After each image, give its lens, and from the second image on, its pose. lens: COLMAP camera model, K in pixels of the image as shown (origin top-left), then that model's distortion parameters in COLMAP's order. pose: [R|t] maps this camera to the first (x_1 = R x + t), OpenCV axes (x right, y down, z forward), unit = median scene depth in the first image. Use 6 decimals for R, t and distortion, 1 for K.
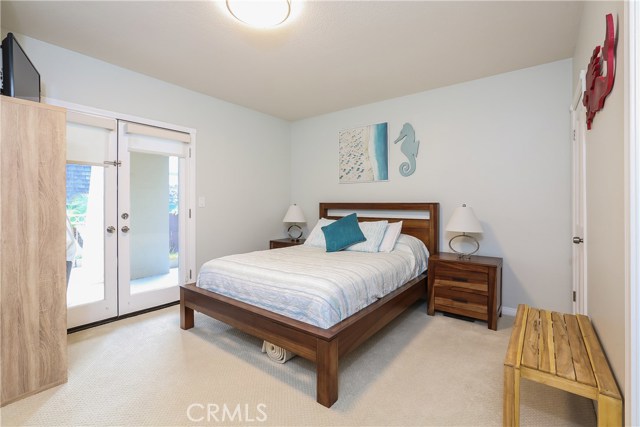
lens RADIAL K [[297.0, 0, 319.0], [0, 297.0, 212.2], [0, 0, 1]] dist [-0.031891, 0.014396]
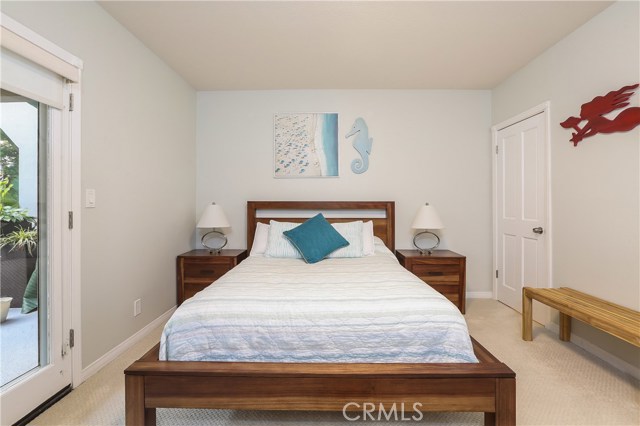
lens RADIAL K [[297.0, 0, 320.0], [0, 297.0, 207.8], [0, 0, 1]] dist [-0.031891, 0.014396]
pose [[0.791366, -0.007332, 0.611299, -0.394293], [0.017139, 0.999801, -0.010196, -0.003999], [-0.611103, 0.018545, 0.791334, 0.327909]]
